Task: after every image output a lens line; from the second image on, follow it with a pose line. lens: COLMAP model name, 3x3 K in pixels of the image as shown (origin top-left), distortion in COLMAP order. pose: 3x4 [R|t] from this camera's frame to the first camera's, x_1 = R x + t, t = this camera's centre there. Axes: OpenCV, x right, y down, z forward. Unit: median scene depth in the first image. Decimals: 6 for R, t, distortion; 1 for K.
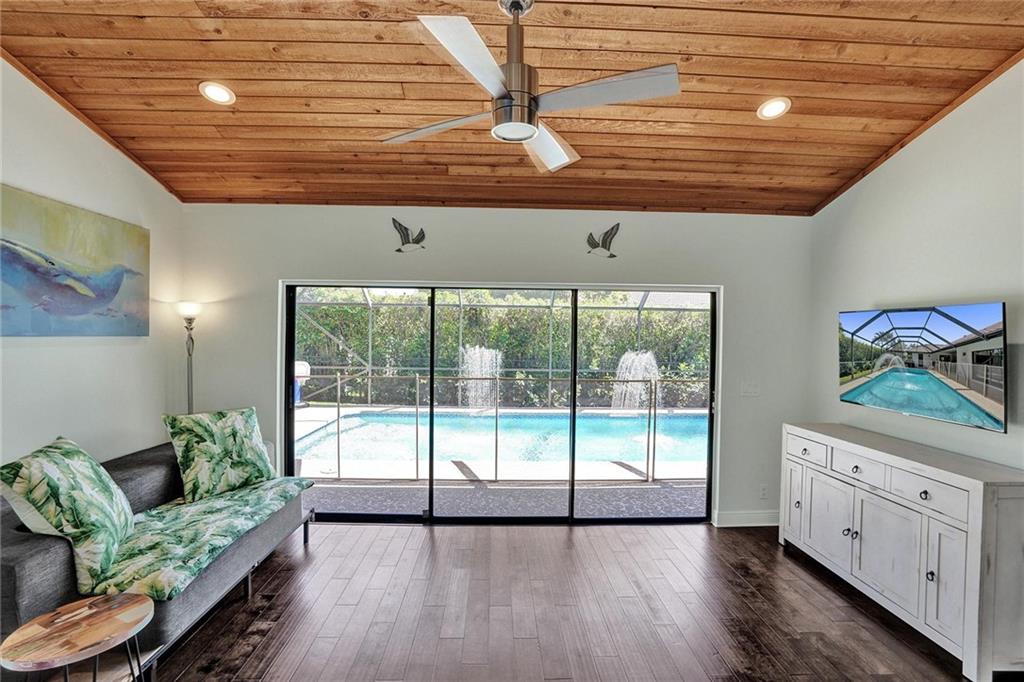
lens RADIAL K [[485.7, 0, 510.9], [0, 485.7, 345.4], [0, 0, 1]] dist [-0.067188, 0.024519]
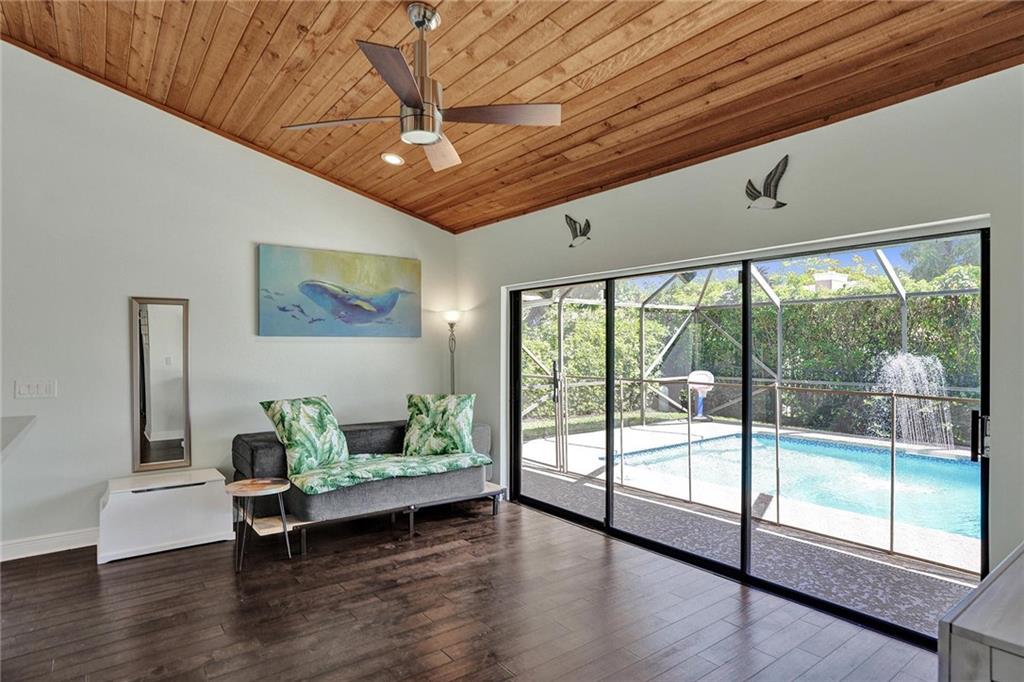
lens RADIAL K [[574.5, 0, 512.1], [0, 574.5, 351.0], [0, 0, 1]] dist [-0.061242, 0.000497]
pose [[0.569905, -0.010022, -0.821650, 0.764527], [-0.006107, 0.999846, -0.016432, 0.046436], [0.821688, 0.014382, 0.569756, 0.266506]]
